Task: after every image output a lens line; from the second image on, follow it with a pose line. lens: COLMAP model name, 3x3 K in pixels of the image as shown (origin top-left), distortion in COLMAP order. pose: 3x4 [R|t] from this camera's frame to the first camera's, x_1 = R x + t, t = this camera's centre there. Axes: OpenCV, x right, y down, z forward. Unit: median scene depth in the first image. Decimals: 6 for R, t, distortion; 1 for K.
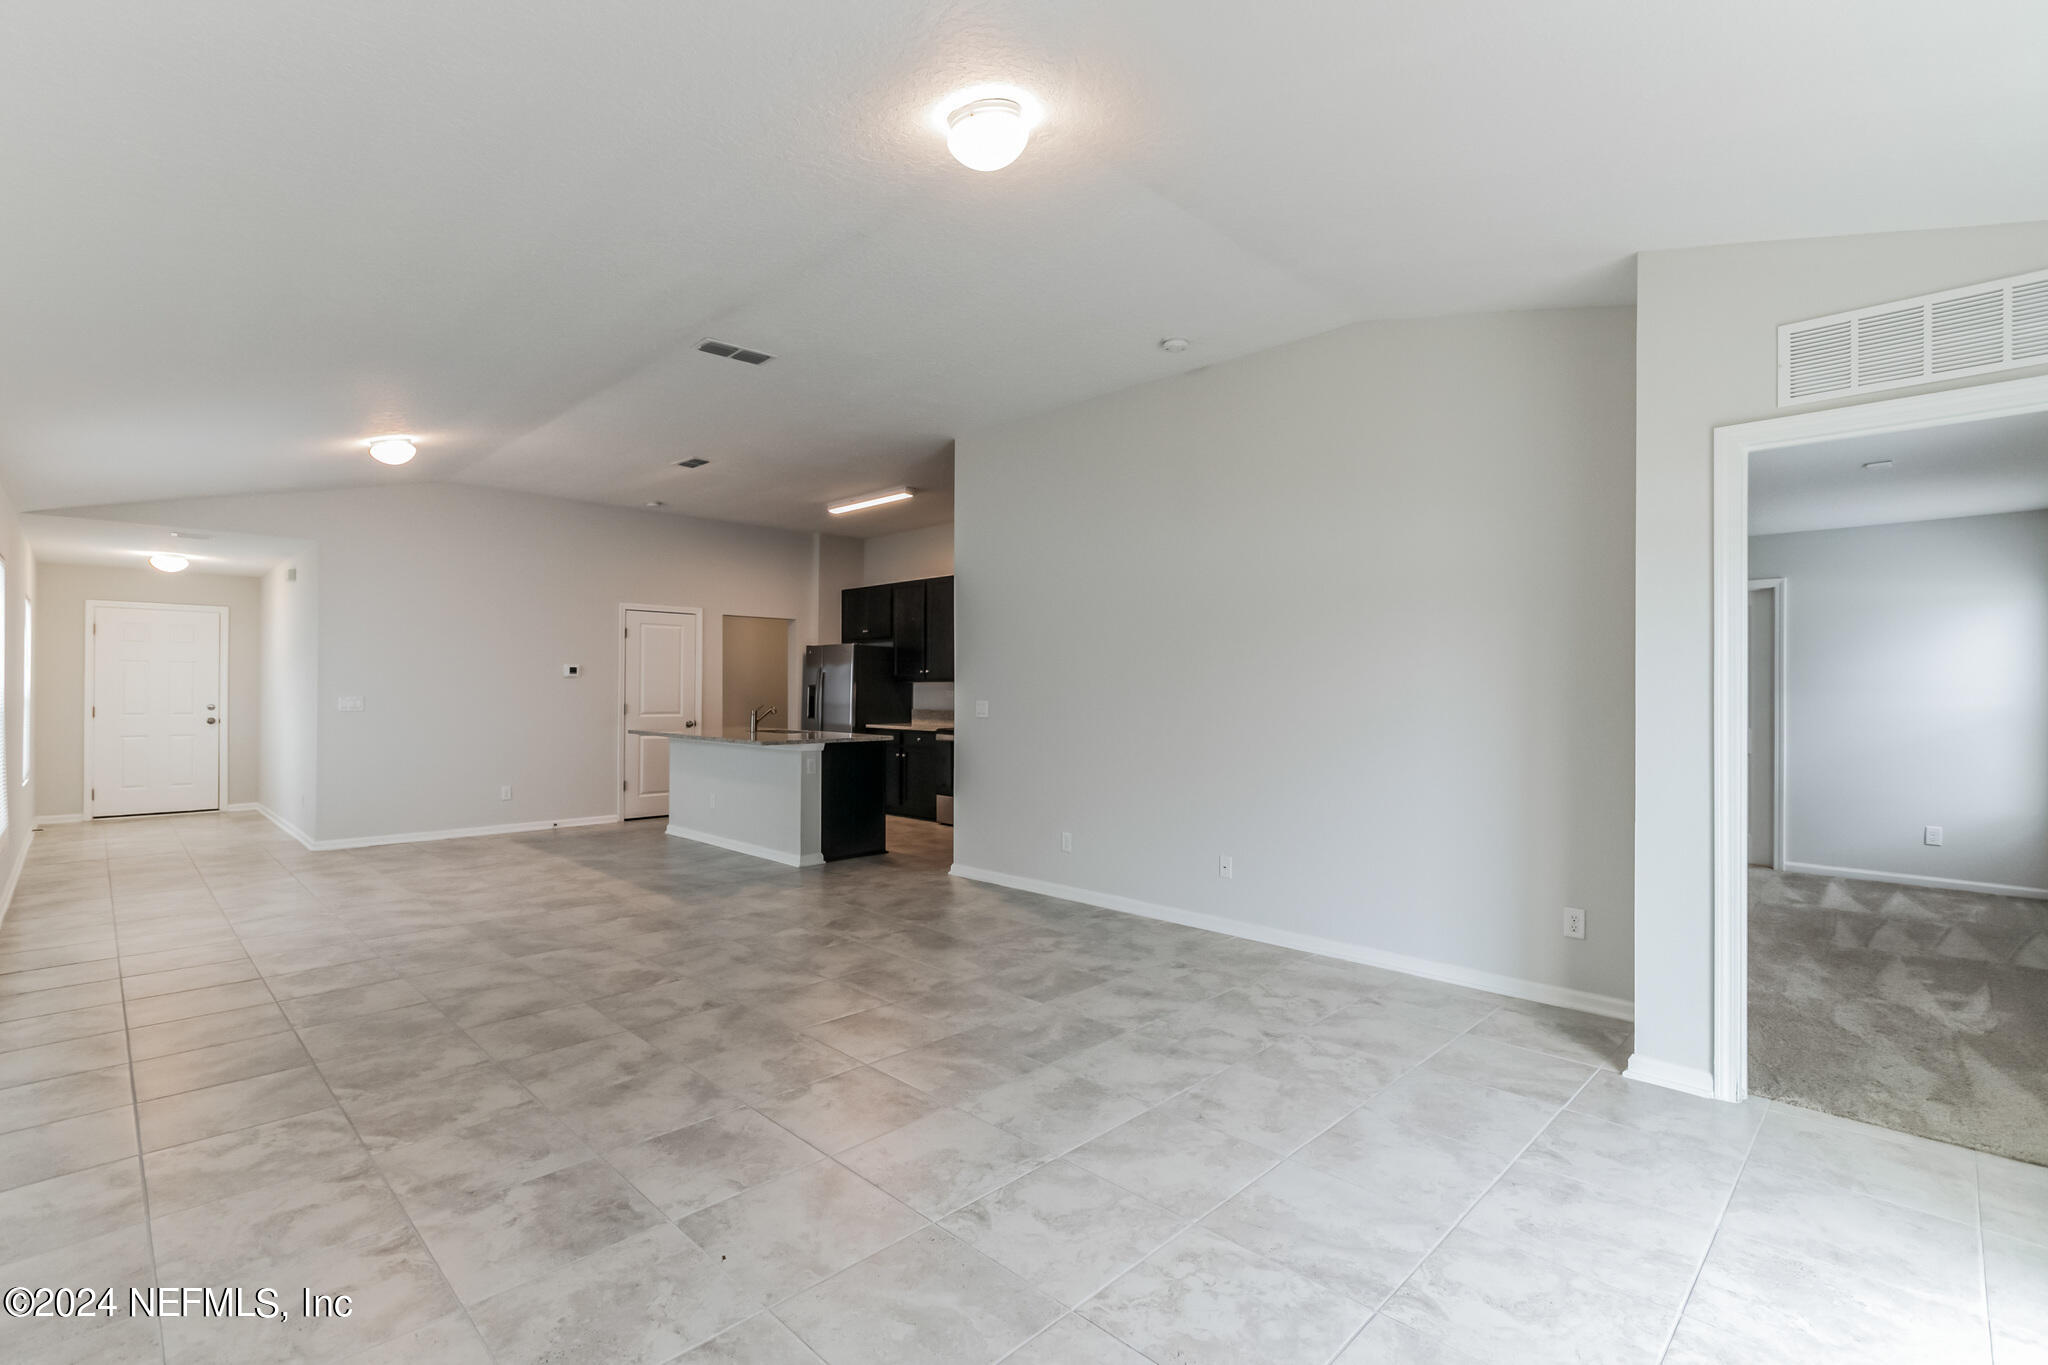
lens RADIAL K [[923.1, 0, 1007.1], [0, 923.1, 684.6], [0, 0, 1]] dist [0.004679, -0.000730]
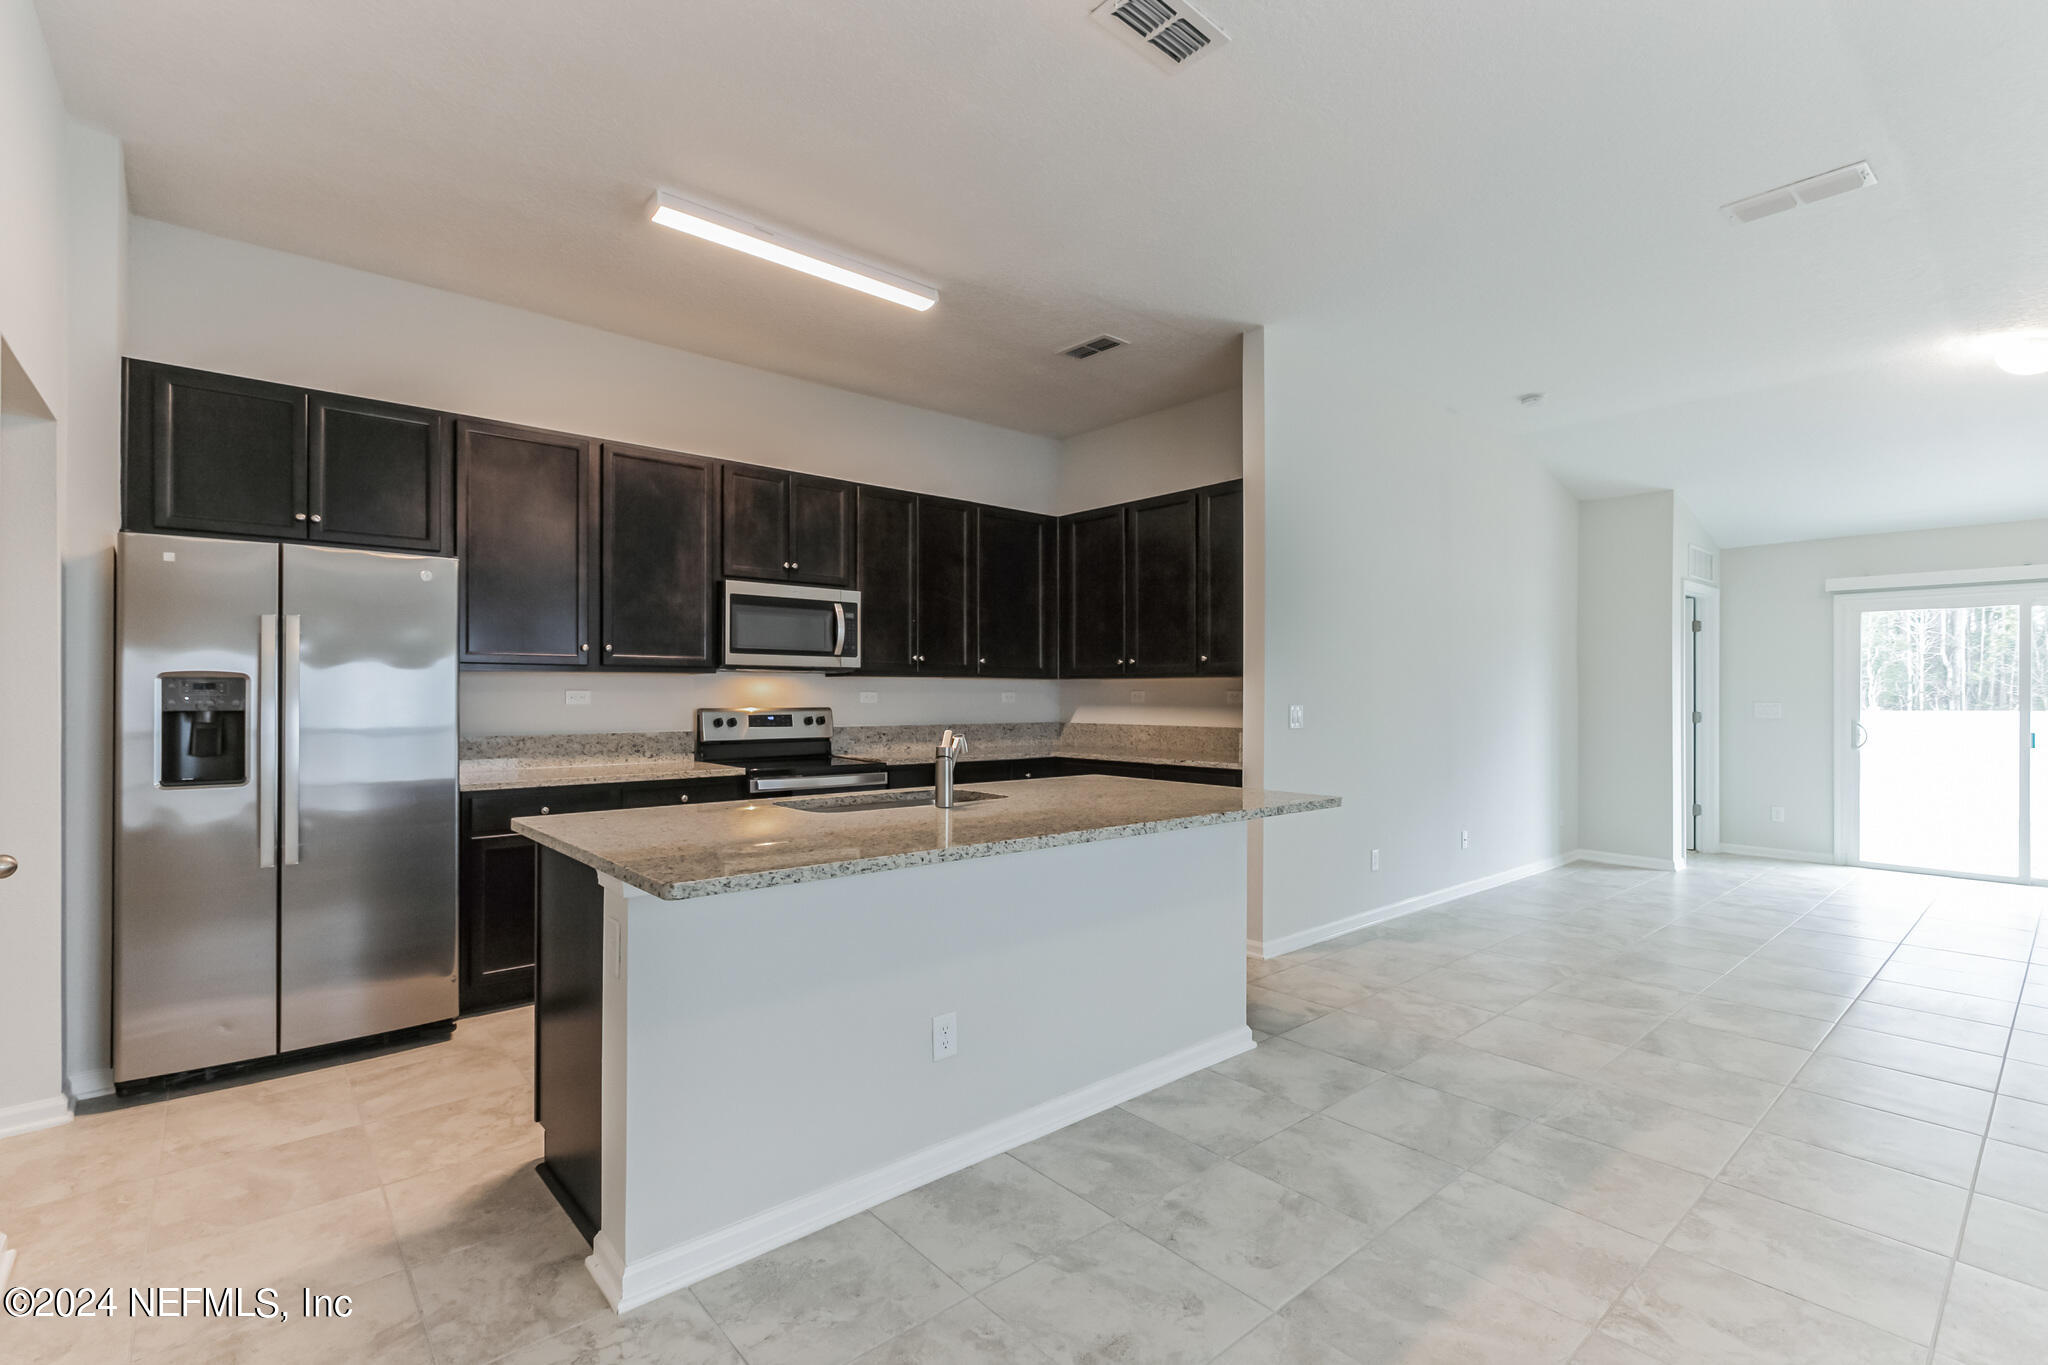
lens RADIAL K [[923.1, 0, 1020.3], [0, 923.1, 687.6], [0, 0, 1]] dist [0.004679, -0.000730]
pose [[0.068527, 0.003327, 0.997644, -1.184767], [-0.009486, 0.999951, -0.002684, 0.010038], [-0.997604, -0.009279, 0.068555, 1.769997]]
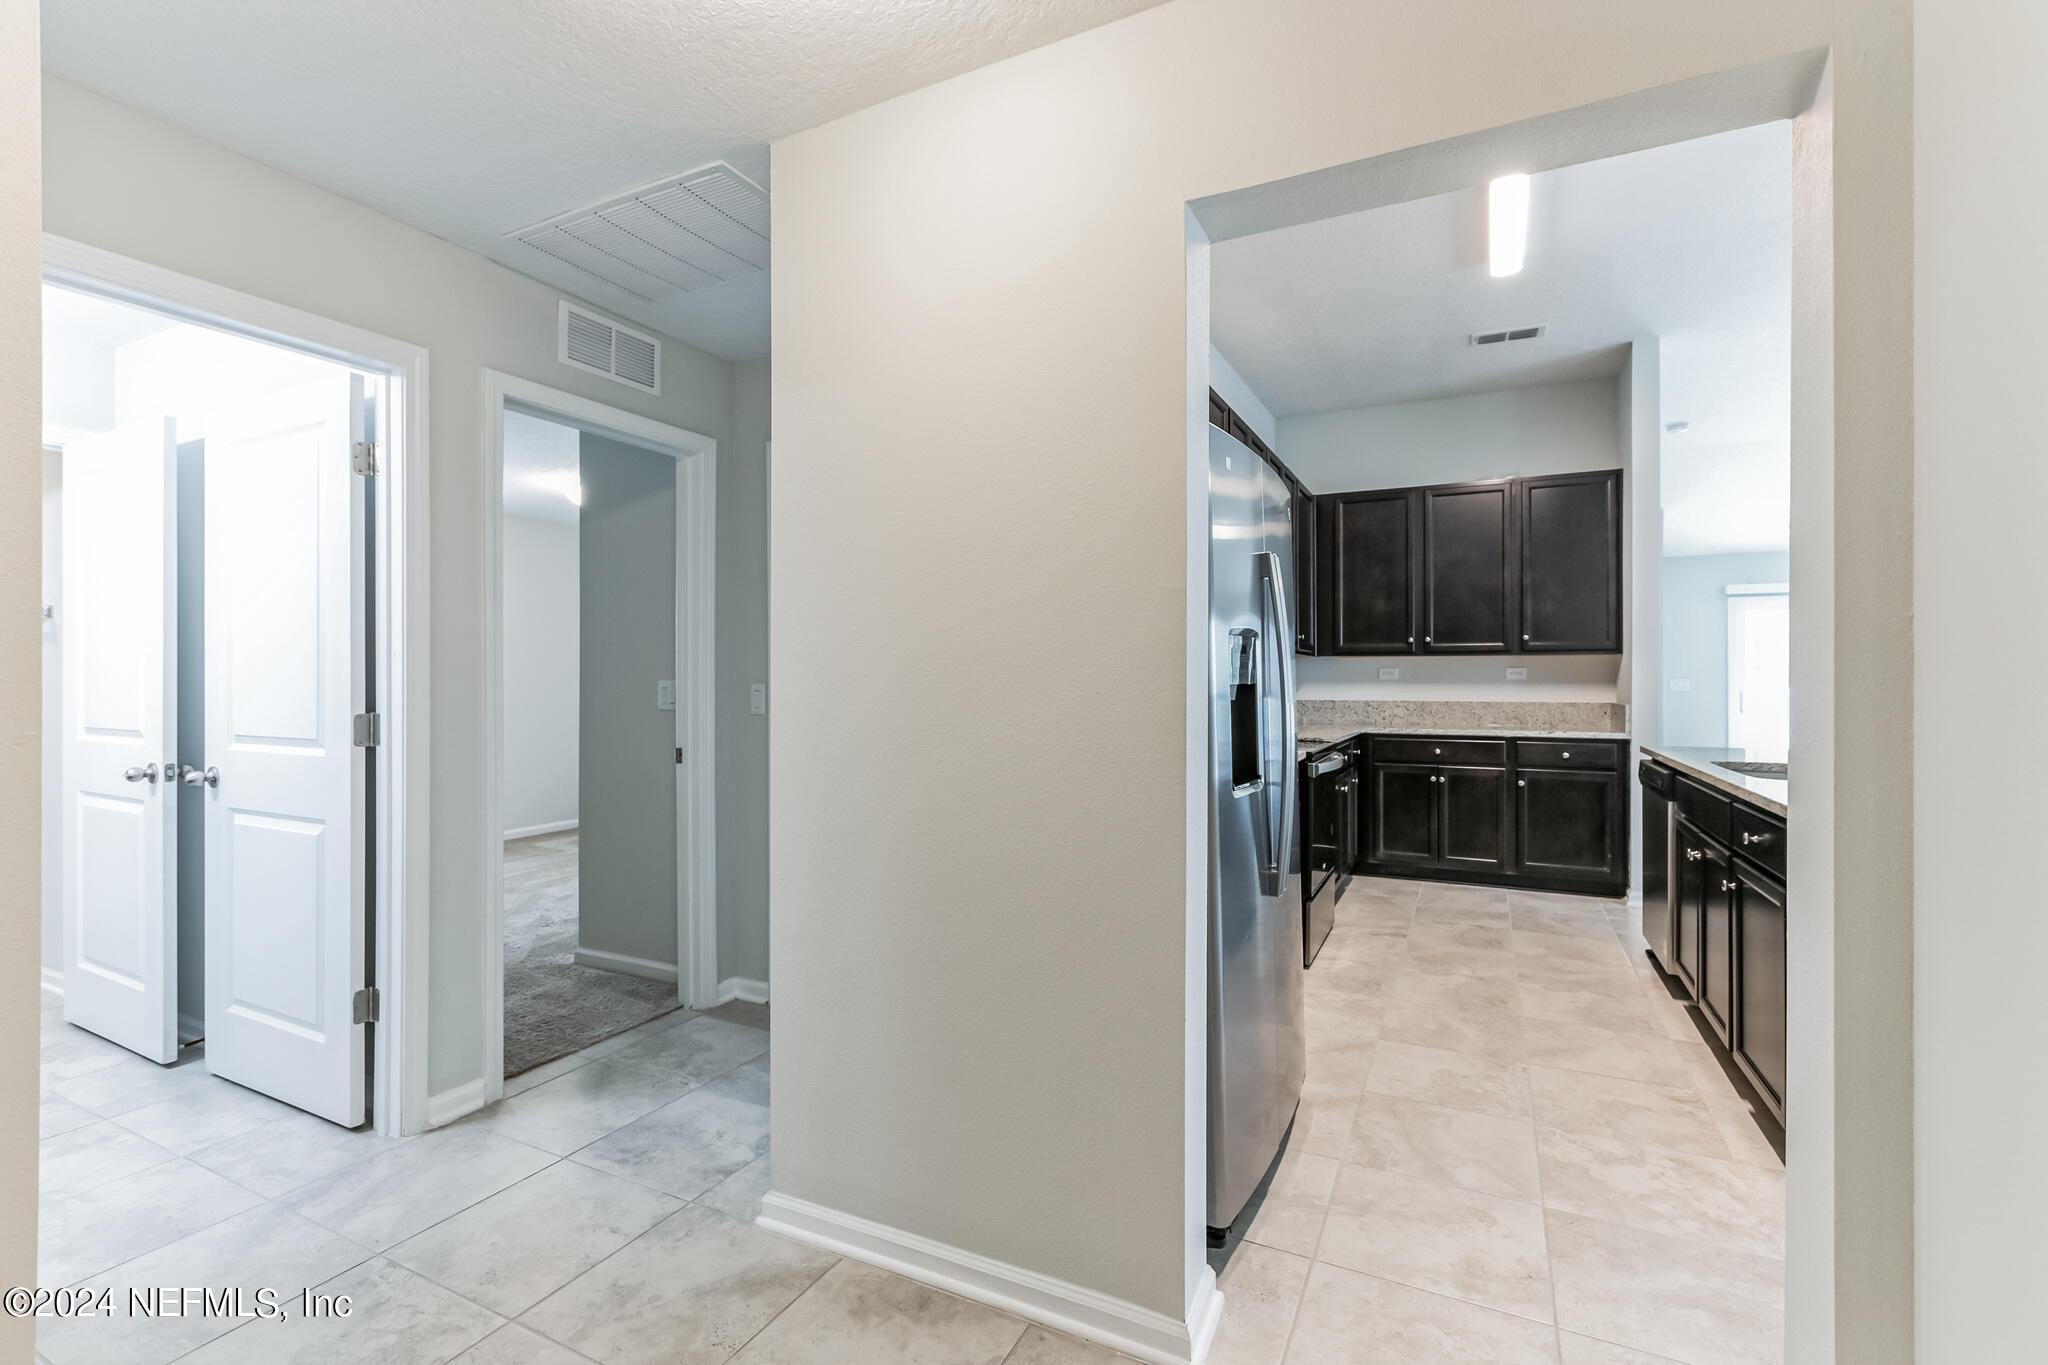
lens RADIAL K [[923.1, 0, 1025.5], [0, 923.1, 668.8], [0, 0, 1]] dist [0.004679, -0.000730]
pose [[-0.323890, 0.002660, 0.946091, -0.959320], [-0.010729, 0.999921, -0.006484, 0.026962], [-0.946034, -0.012250, -0.323836, 2.728676]]
